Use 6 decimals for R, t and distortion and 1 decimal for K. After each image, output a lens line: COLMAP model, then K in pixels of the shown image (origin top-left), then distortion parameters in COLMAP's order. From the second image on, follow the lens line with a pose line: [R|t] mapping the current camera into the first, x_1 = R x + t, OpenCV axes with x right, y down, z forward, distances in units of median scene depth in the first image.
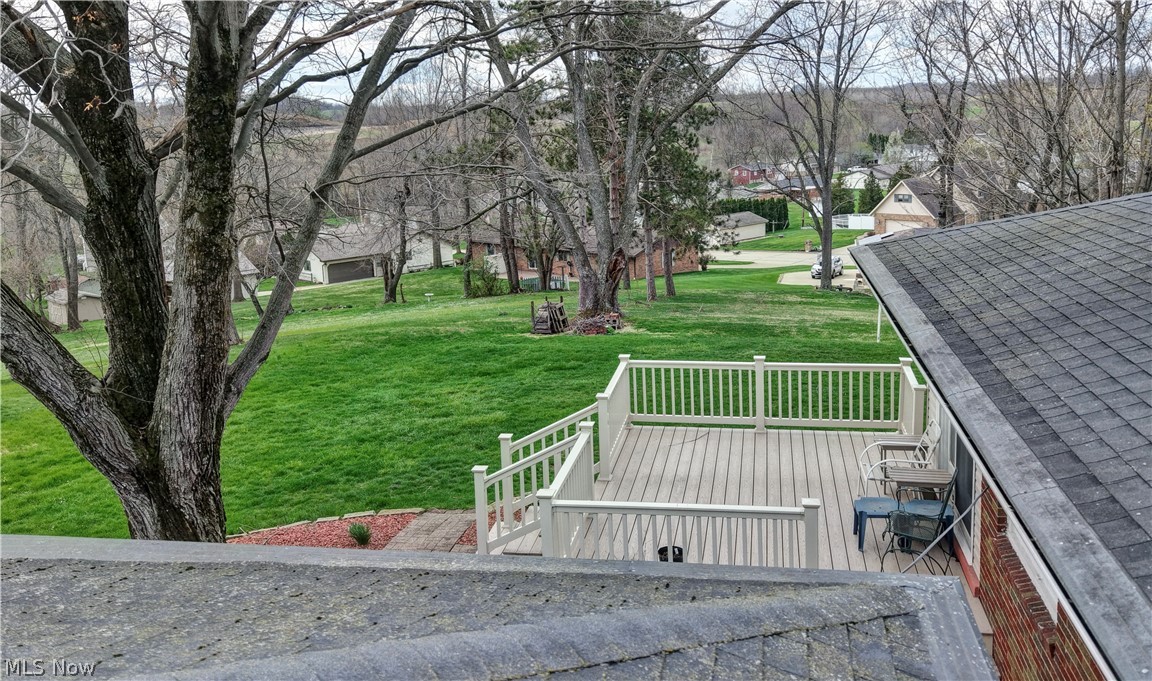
lens RADIAL K [[1043.1, 0, 576.0], [0, 1043.1, 340.5], [0, 0, 1]] dist [0.122493, 0.000905]
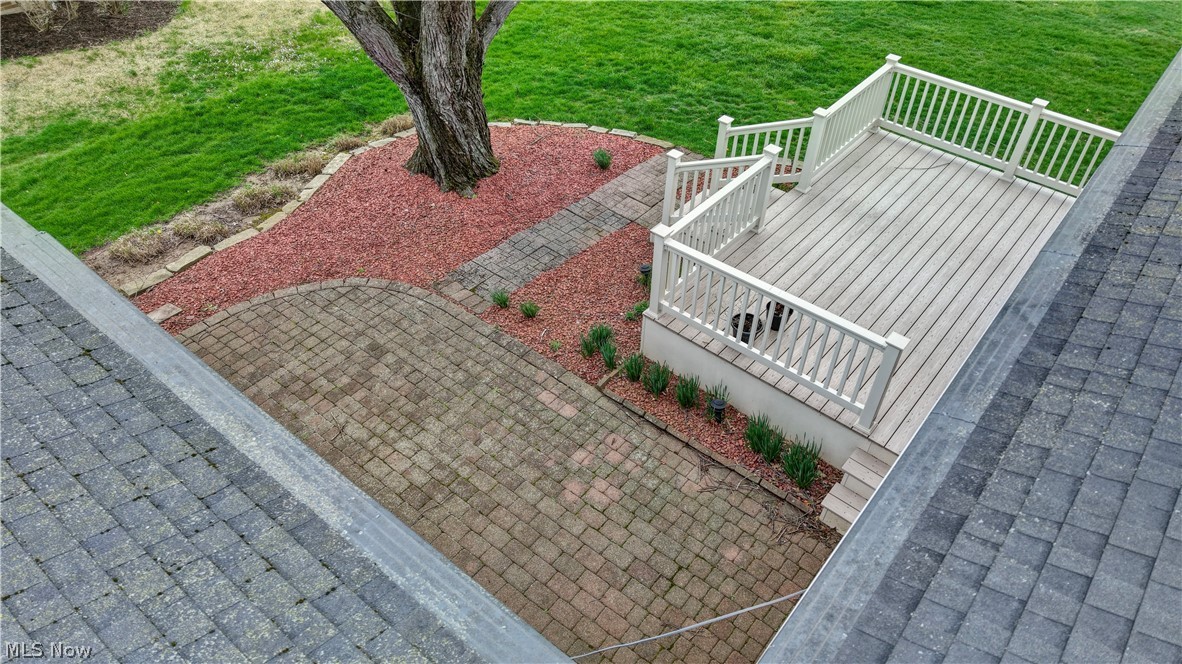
lens RADIAL K [[785.0, 0, 587.4], [0, 785.0, 336.7], [0, 0, 1]] dist [0.086277, -0.102607]
pose [[0.860784, 0.387049, -0.330520, 0.145656], [-0.155958, 0.818730, 0.552593, -0.135047], [0.484487, -0.424116, 0.765113, 0.213448]]
